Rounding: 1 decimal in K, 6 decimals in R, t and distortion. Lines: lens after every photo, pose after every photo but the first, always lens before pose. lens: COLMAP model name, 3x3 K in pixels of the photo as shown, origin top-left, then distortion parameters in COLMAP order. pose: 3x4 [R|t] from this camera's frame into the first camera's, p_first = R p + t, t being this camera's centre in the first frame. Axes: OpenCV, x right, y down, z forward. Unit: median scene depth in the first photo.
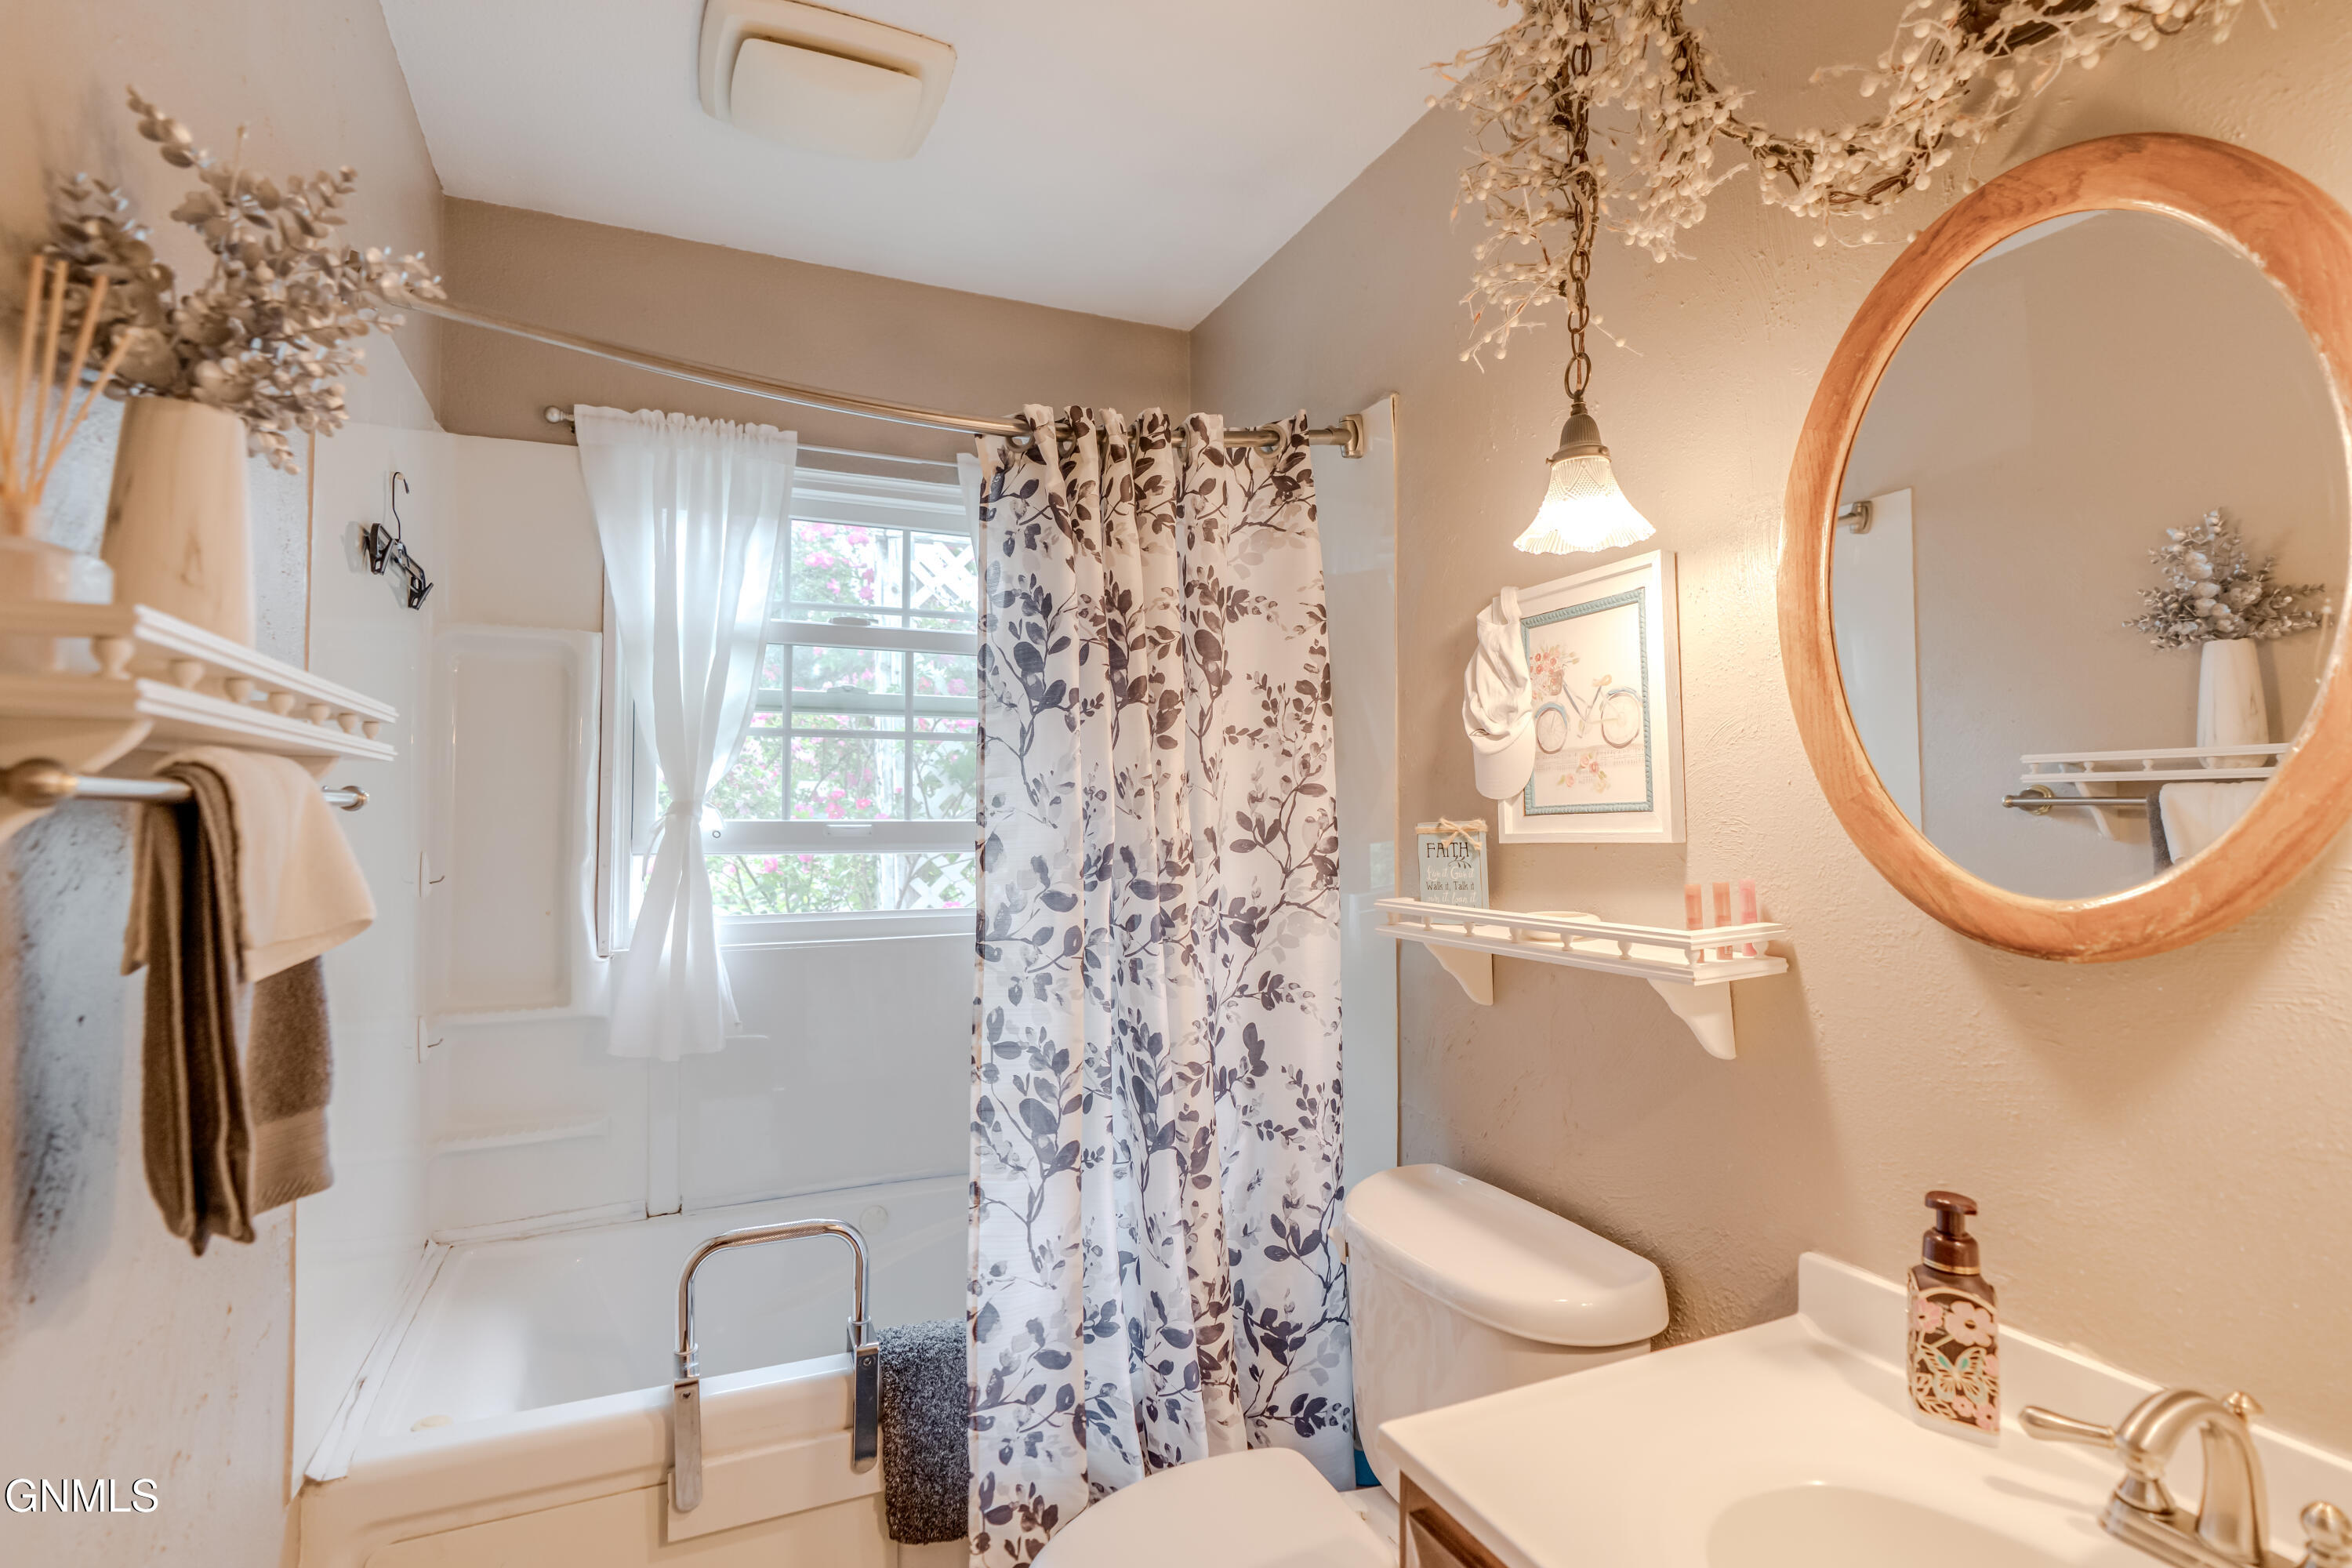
lens RADIAL K [[1109.6, 0, 1172.8], [0, 1109.6, 744.9], [0, 0, 1]] dist [-0.010442, 0.007267]
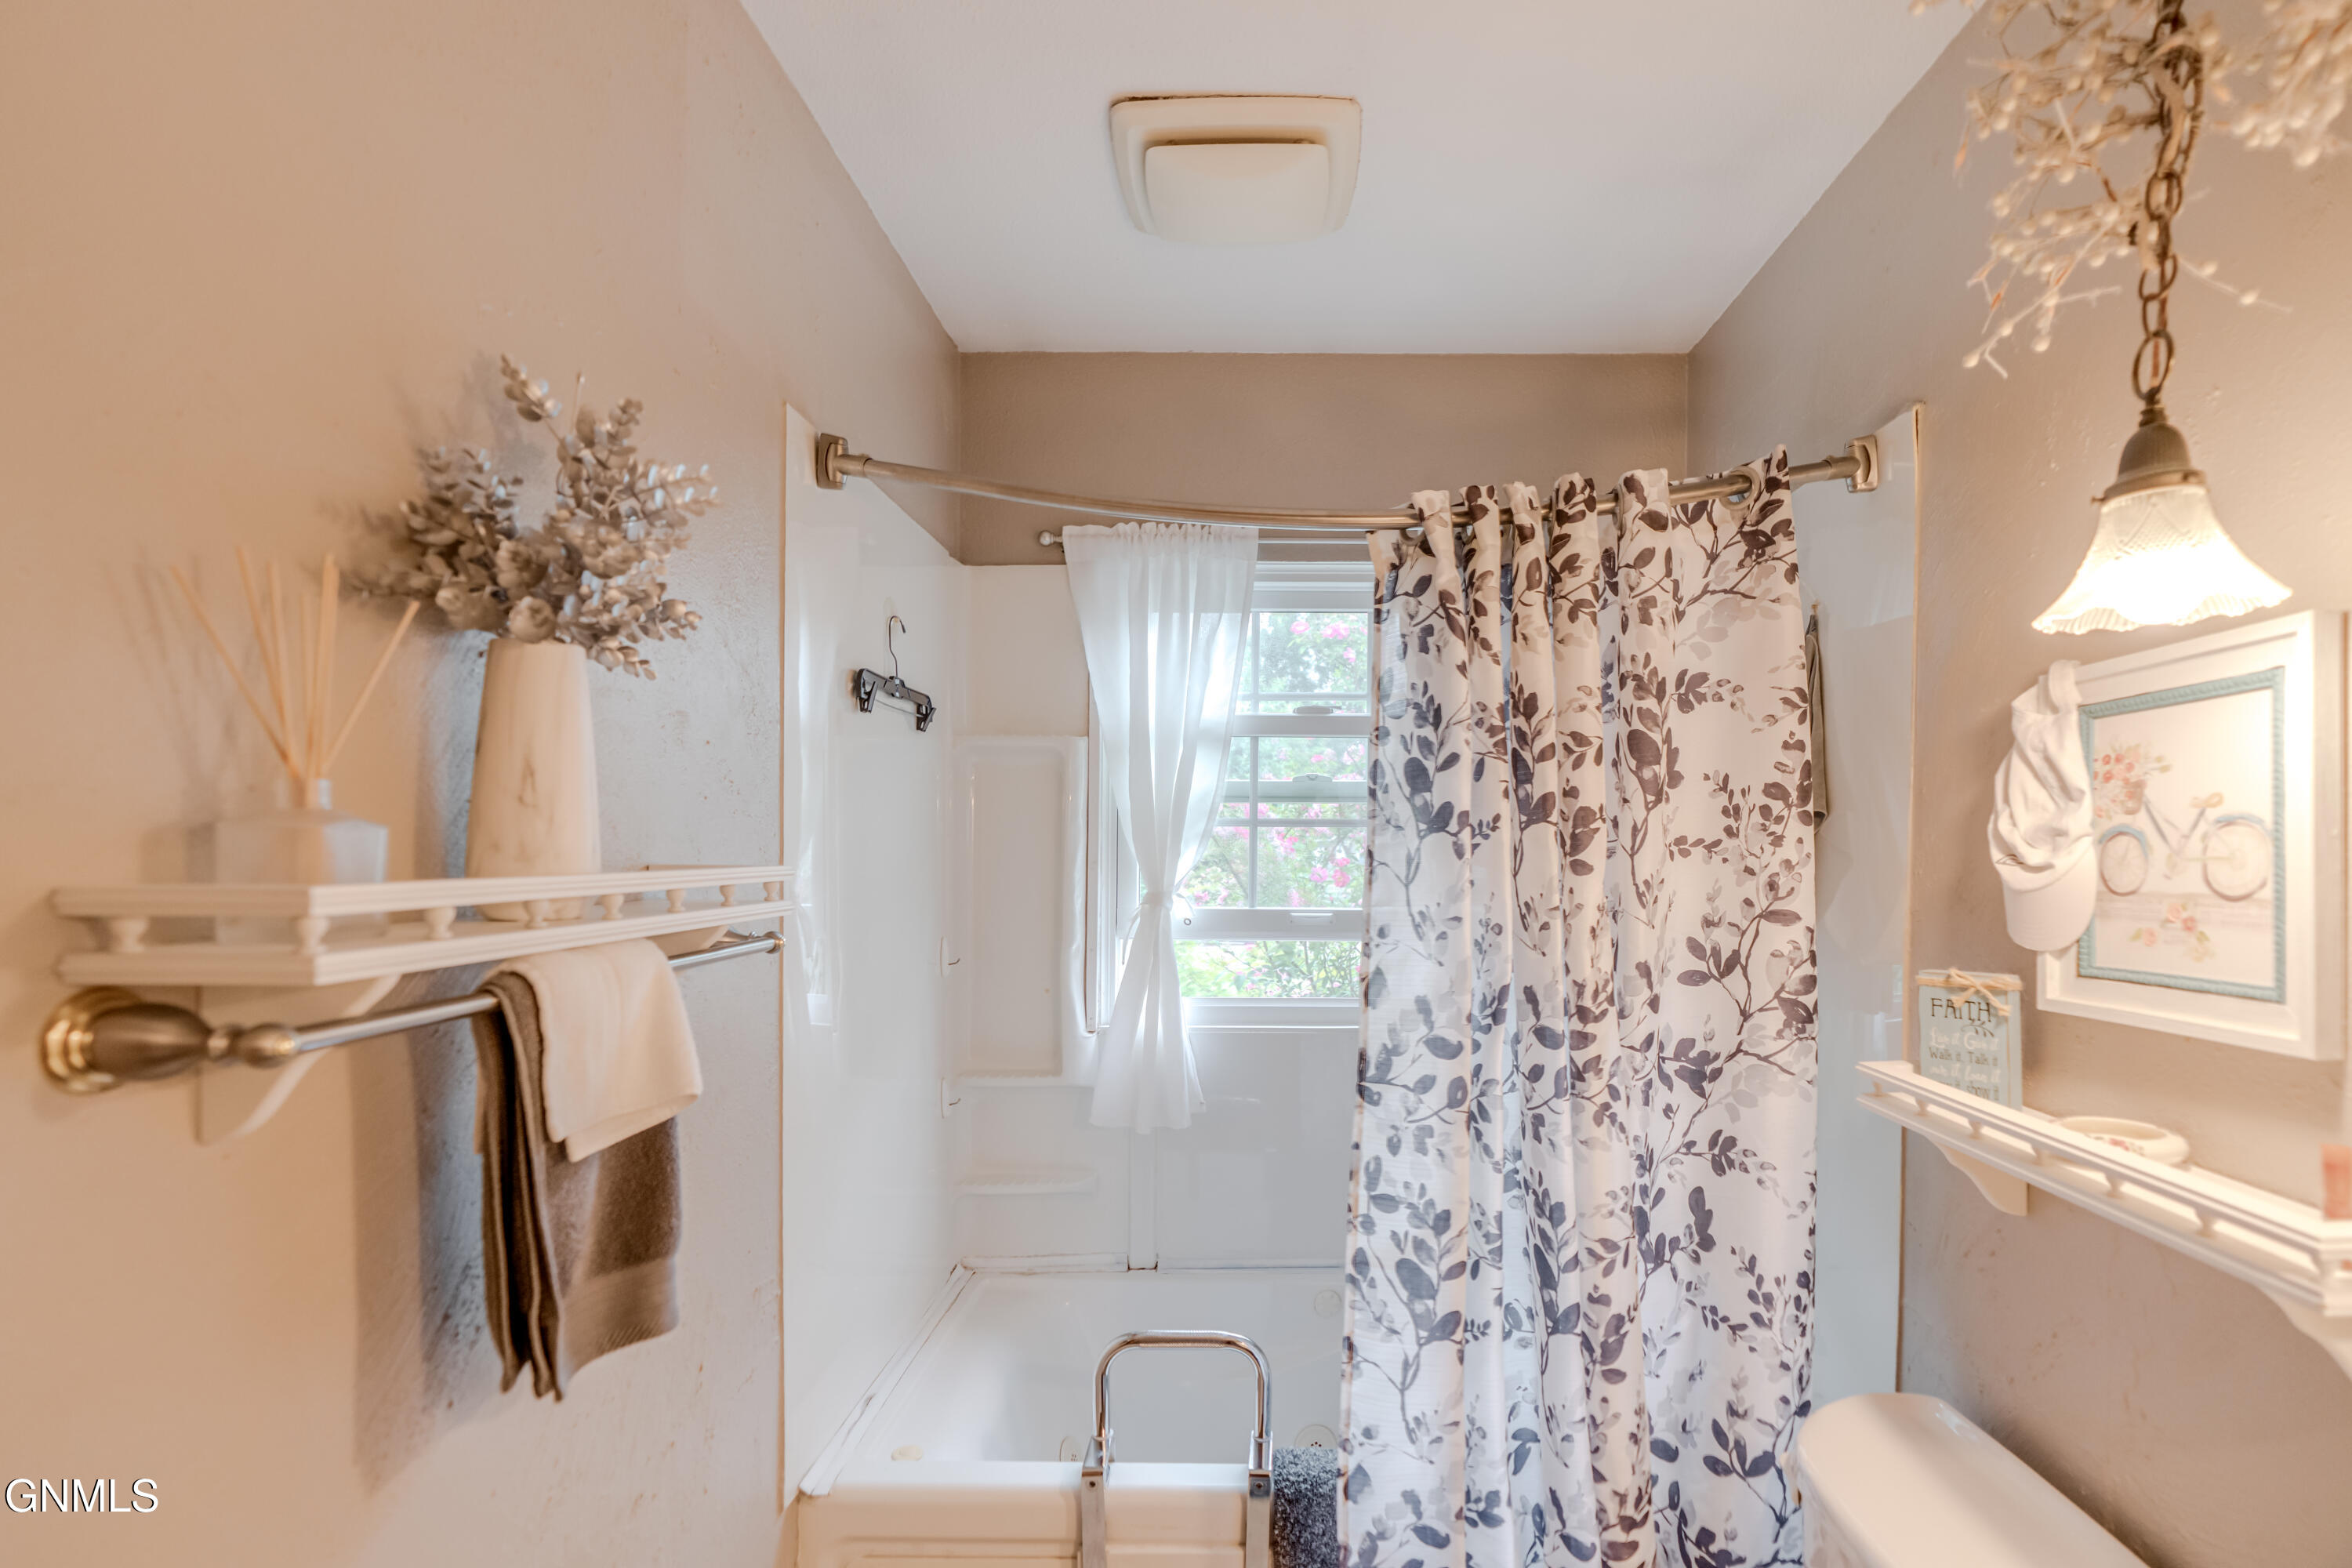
lens RADIAL K [[1123.4, 0, 1176.8], [0, 1123.4, 889.2], [0, 0, 1]] dist [-0.009354, 0.005702]
pose [[0.915129, 0.007427, -0.403092, 0.059139], [0.015101, 0.998497, 0.052681, -0.035923], [0.402878, -0.054297, 0.913642, 0.072223]]
